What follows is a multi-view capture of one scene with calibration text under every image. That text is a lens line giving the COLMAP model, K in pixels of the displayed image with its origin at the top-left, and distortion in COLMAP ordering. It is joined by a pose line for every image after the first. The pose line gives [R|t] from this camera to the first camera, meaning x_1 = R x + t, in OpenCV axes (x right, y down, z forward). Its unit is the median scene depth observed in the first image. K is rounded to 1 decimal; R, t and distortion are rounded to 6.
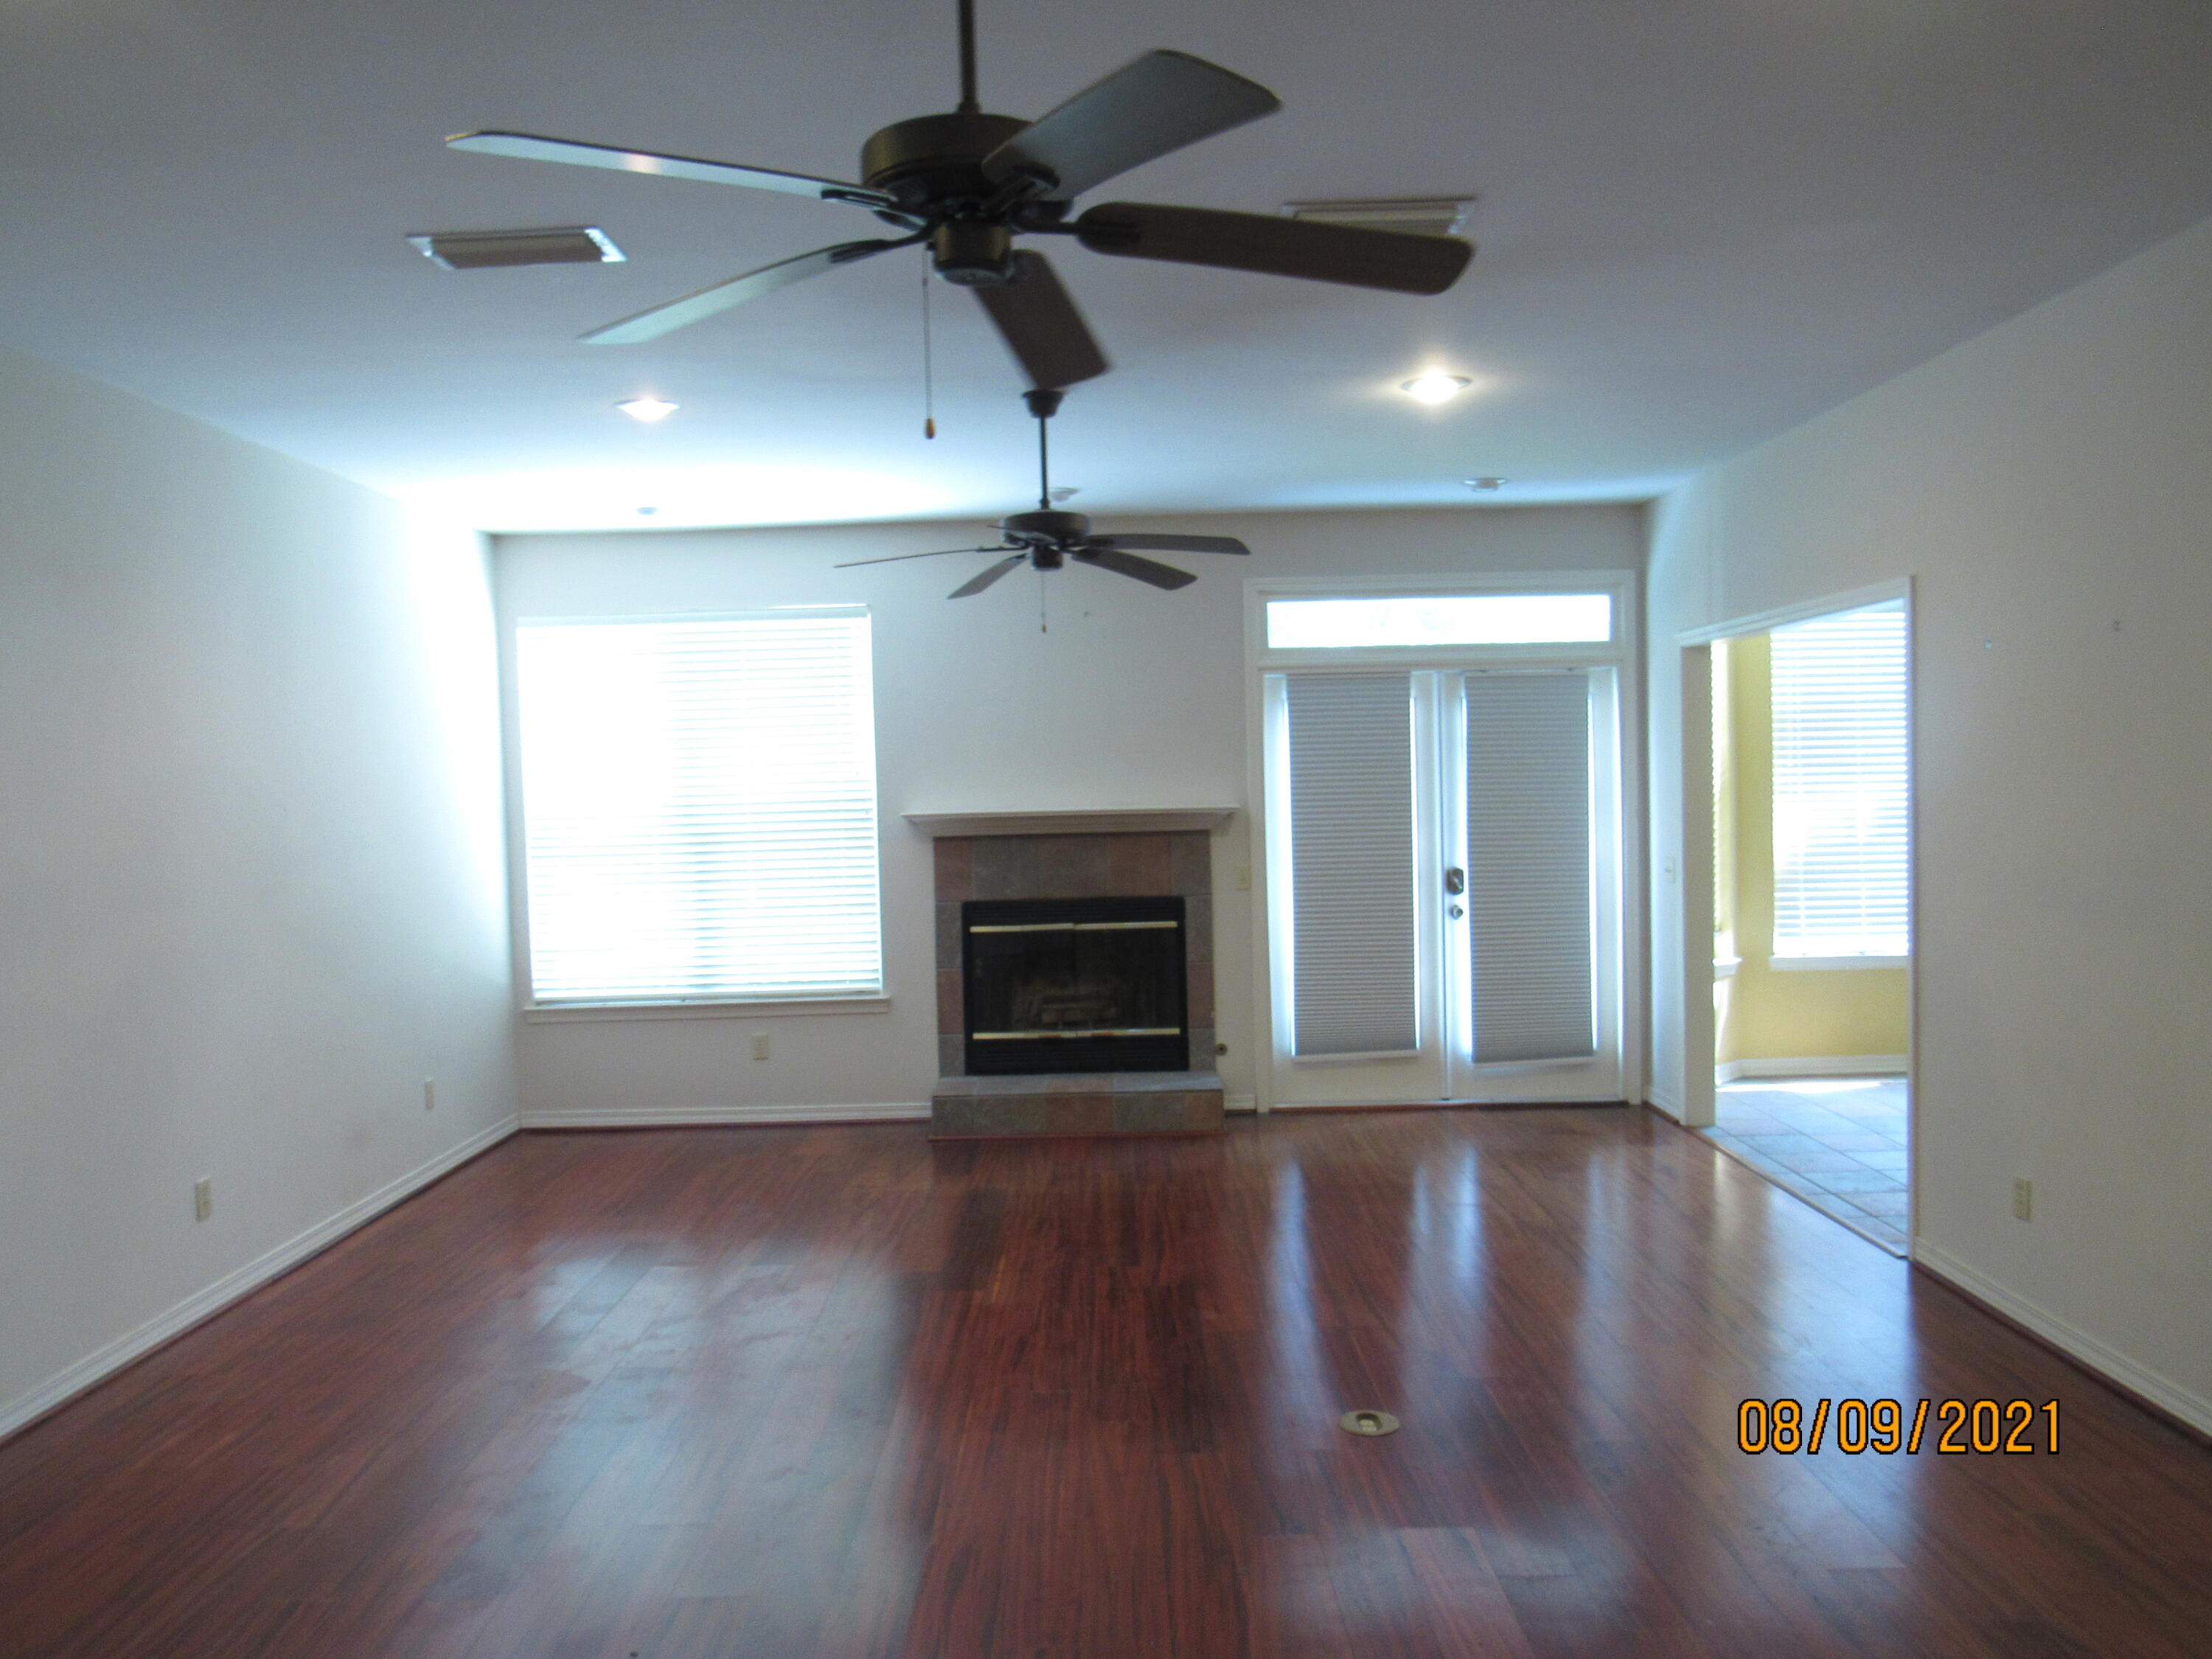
lens RADIAL K [[1574.9, 0, 1102.7], [0, 1574.9, 823.2], [0, 0, 1]] dist [-0.026643, 0.005233]
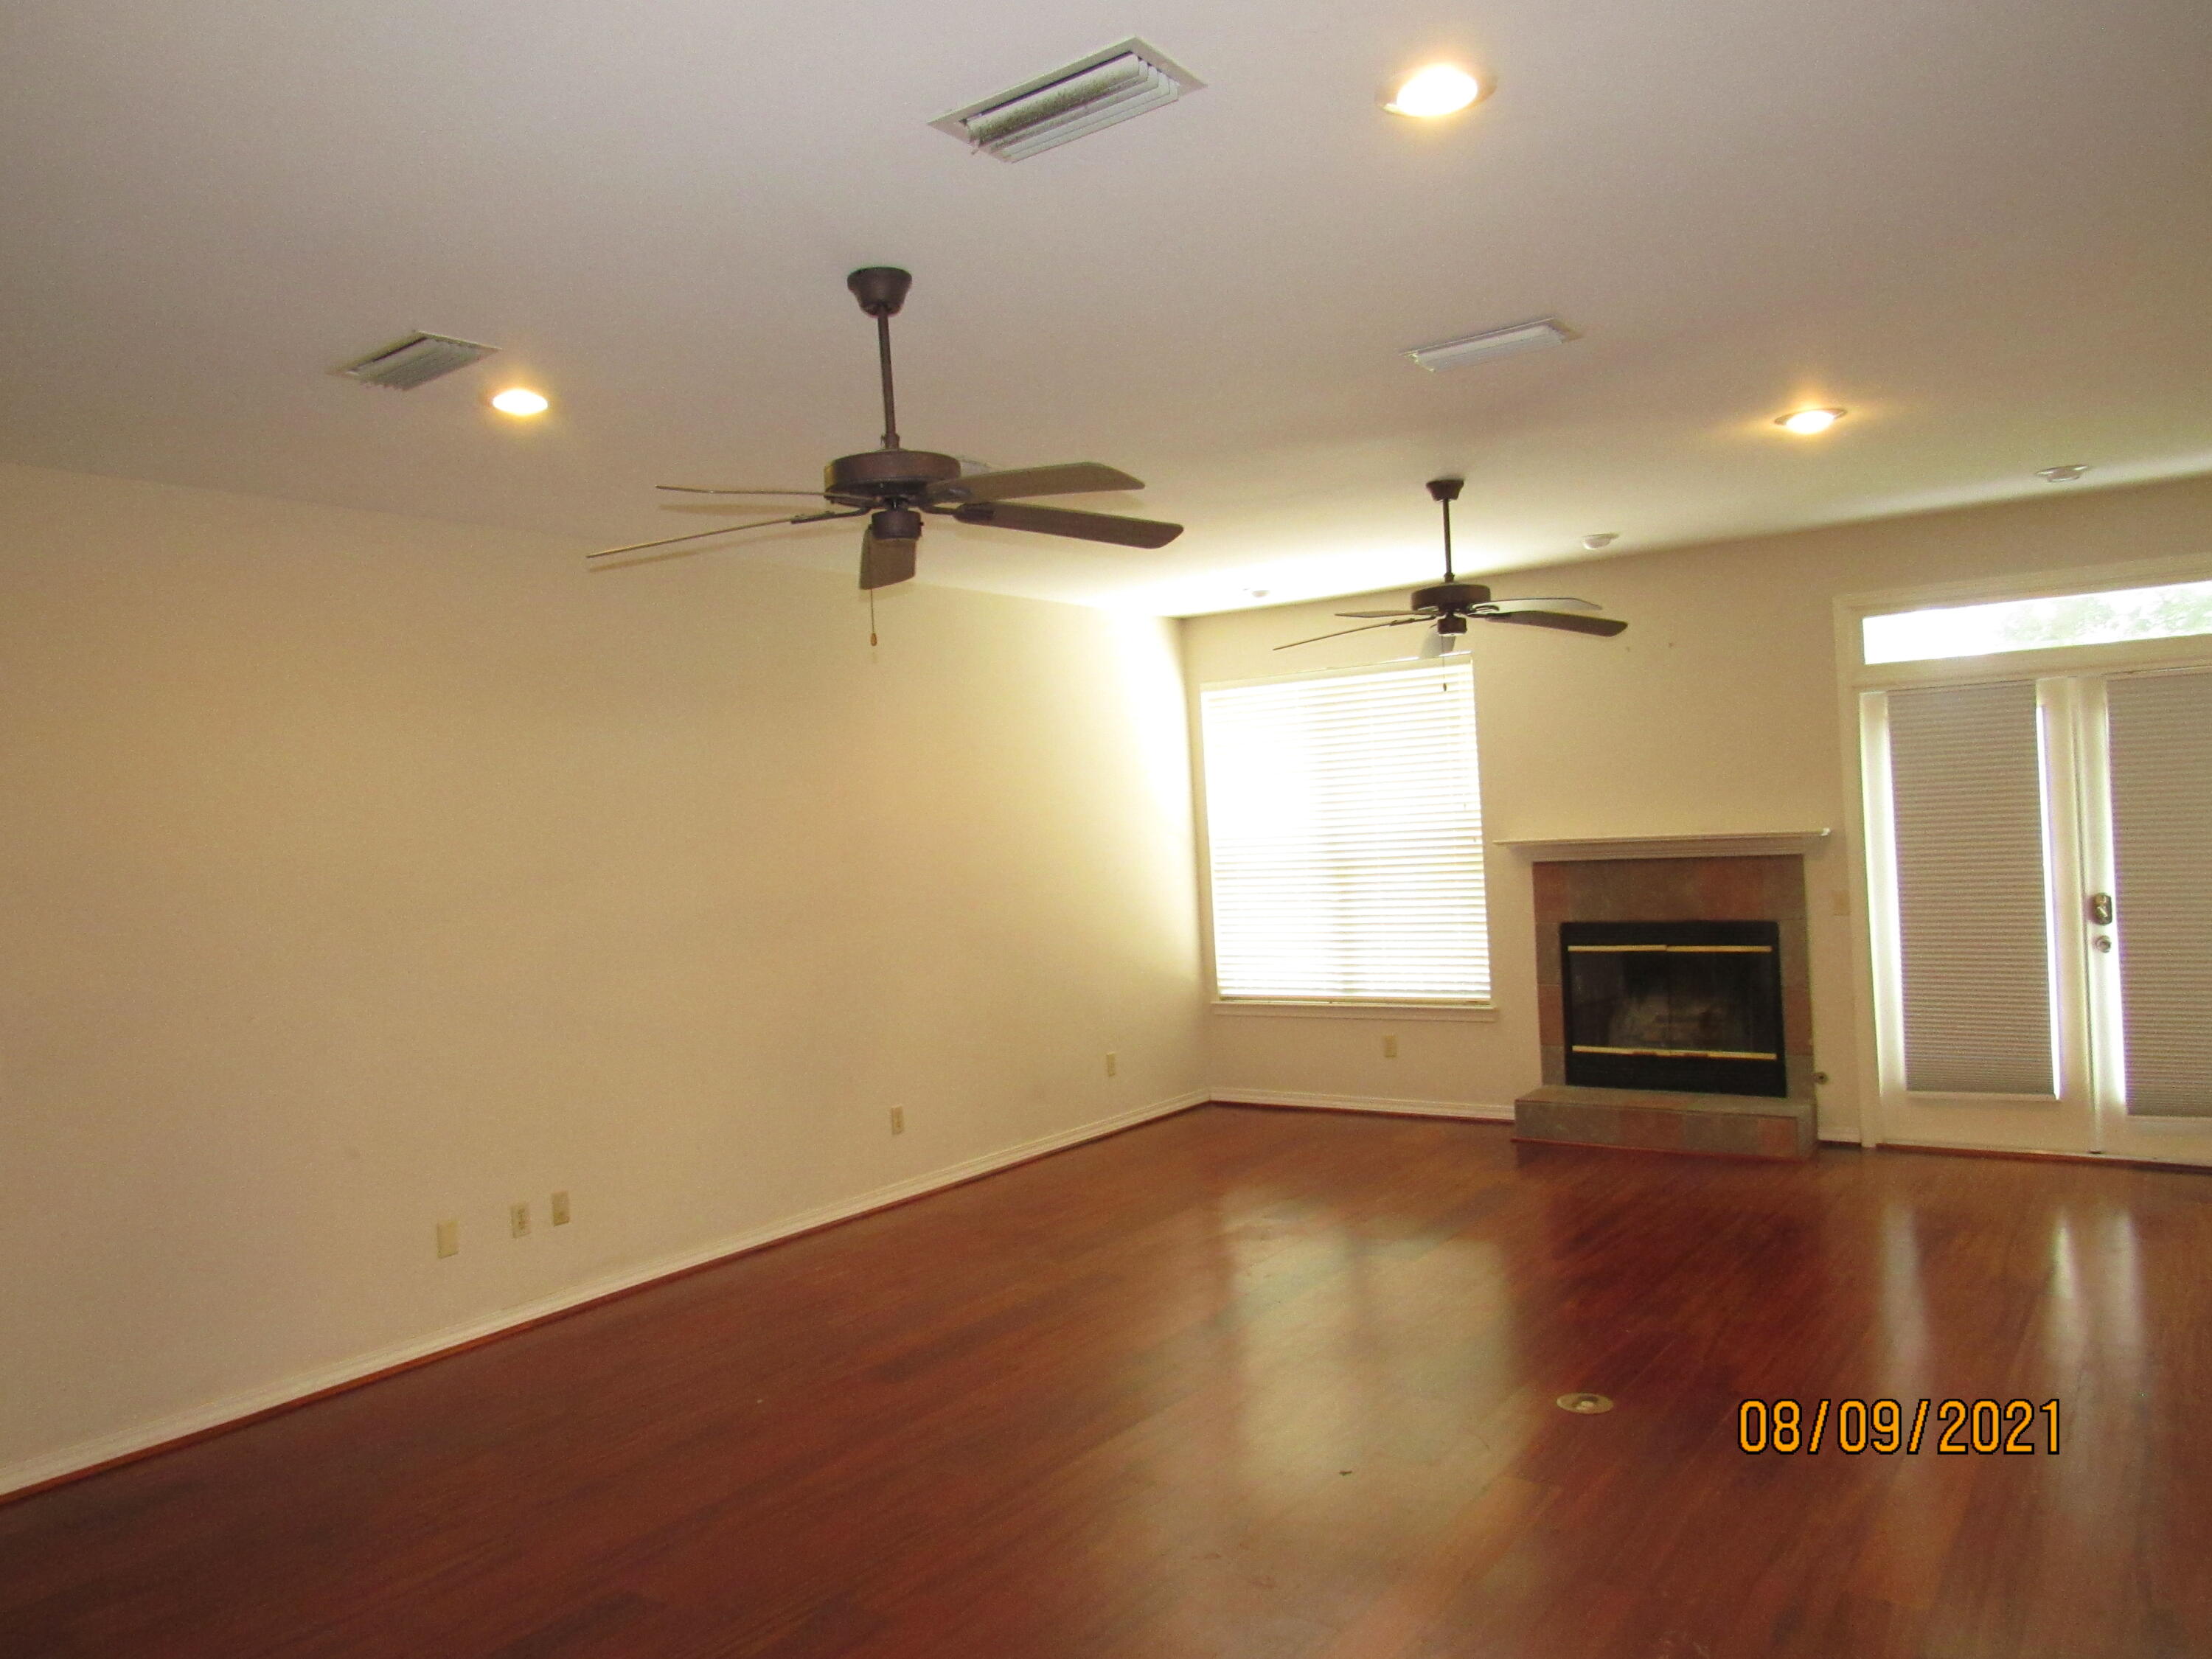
lens RADIAL K [[1574.9, 0, 1103.4], [0, 1574.9, 835.9], [0, 0, 1]] dist [-0.026643, 0.005233]
pose [[0.814087, -0.012075, -0.580618, 0.279772], [0.013292, 0.999909, -0.002158, -0.010657], [0.580591, -0.005961, 0.814173, -0.049732]]
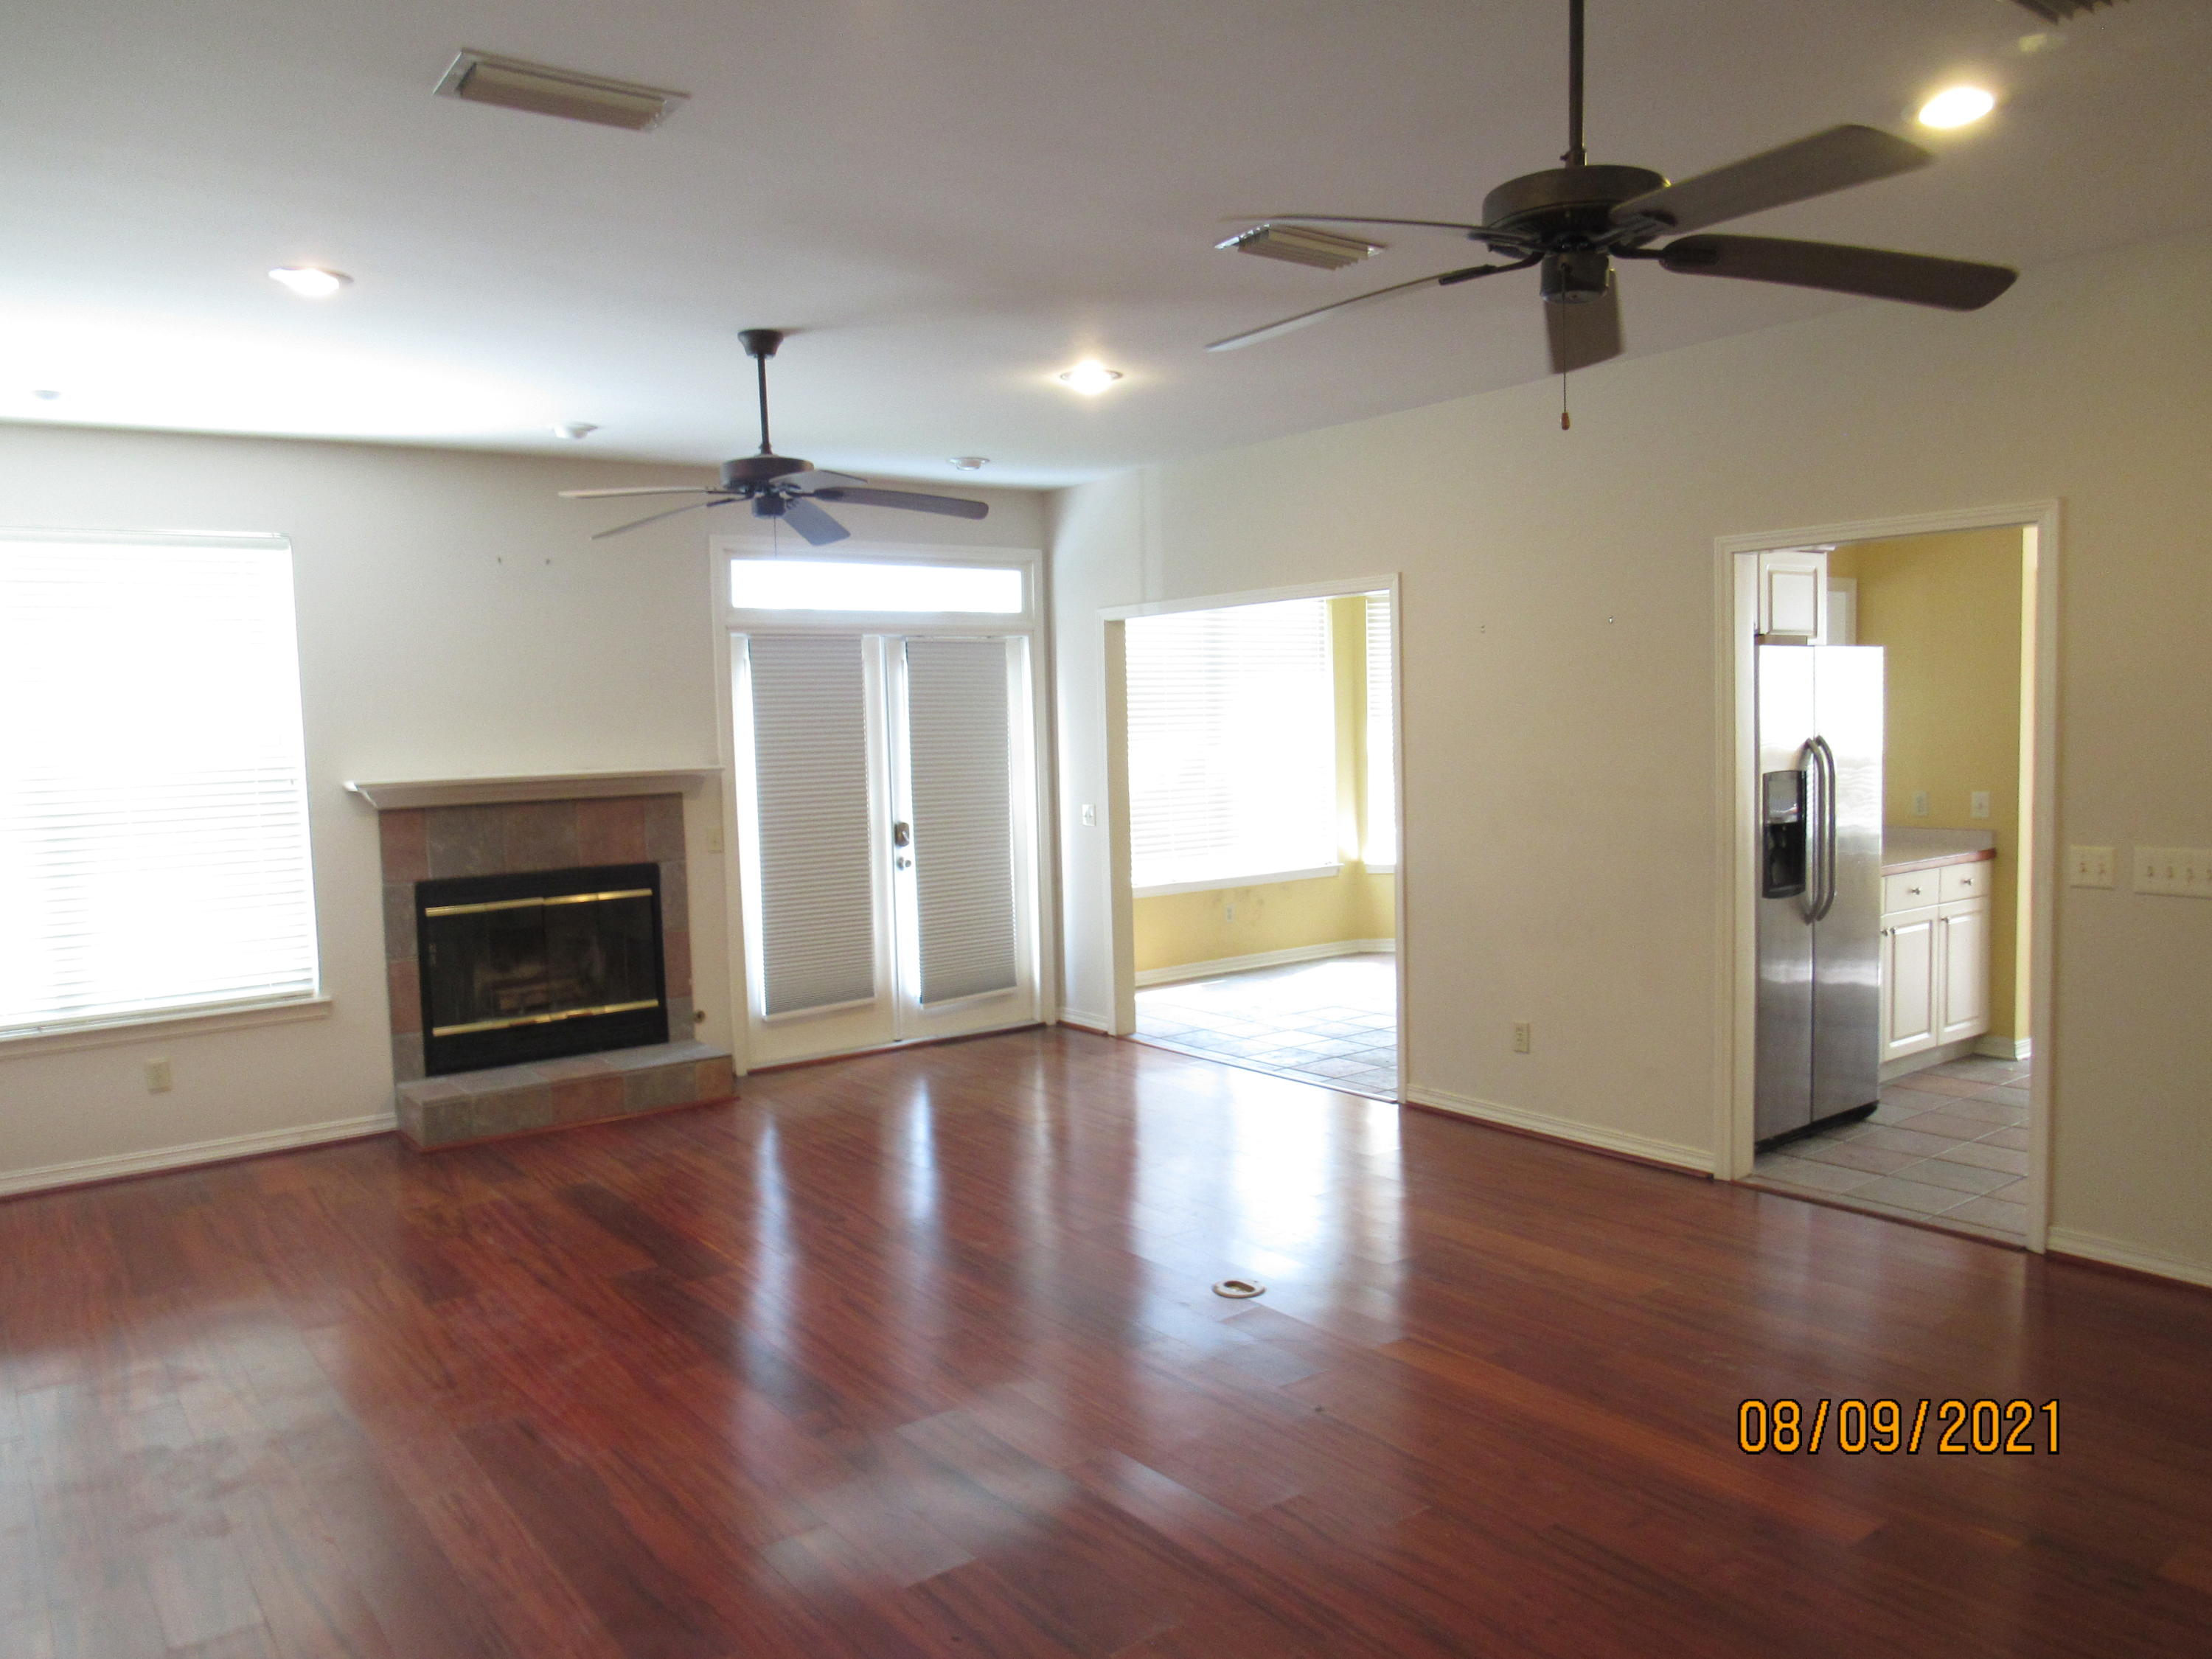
lens RADIAL K [[1574.9, 0, 1085.2], [0, 1574.9, 836.8], [0, 0, 1]] dist [-0.026643, 0.005233]
pose [[0.804227, -0.043406, 0.592735, -0.307273], [0.027056, 0.998969, 0.036445, 0.002956], [-0.593706, -0.013273, 0.804573, 0.073405]]
